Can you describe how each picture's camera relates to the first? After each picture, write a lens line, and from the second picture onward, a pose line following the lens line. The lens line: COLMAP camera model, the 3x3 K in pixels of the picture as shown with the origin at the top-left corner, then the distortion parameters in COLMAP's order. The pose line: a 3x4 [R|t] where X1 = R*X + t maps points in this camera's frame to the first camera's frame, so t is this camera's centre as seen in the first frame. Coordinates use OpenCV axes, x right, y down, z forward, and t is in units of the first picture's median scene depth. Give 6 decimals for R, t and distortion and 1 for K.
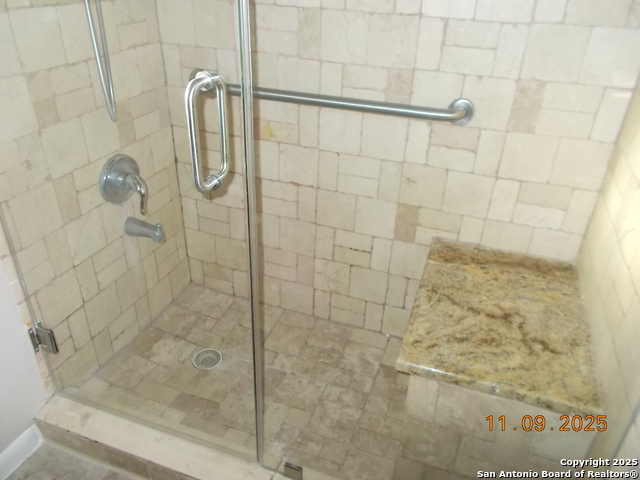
lens RADIAL K [[506.6, 0, 317.7], [0, 506.6, 238.1], [0, 0, 1]] dist [0.037838, -0.001122]
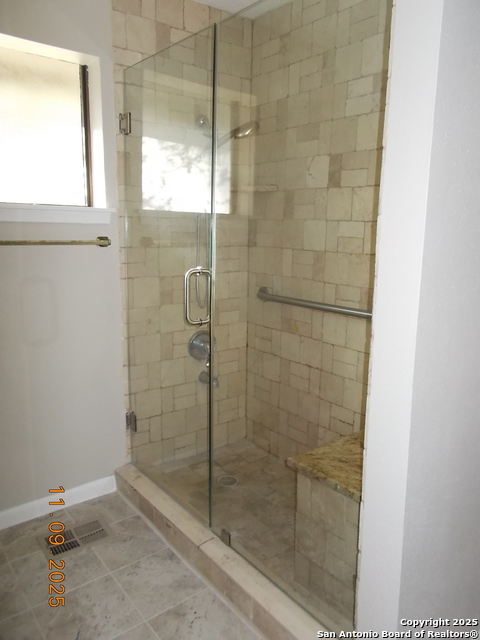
lens RADIAL K [[506.6, 0, 240.7], [0, 506.6, 322.6], [0, 0, 1]] dist [0.037838, -0.001122]
pose [[0.850617, 0.084776, -0.518905, 0.585055], [-0.252962, 0.931174, -0.262538, 0.225125], [0.460934, 0.354582, 0.813518, -0.310437]]
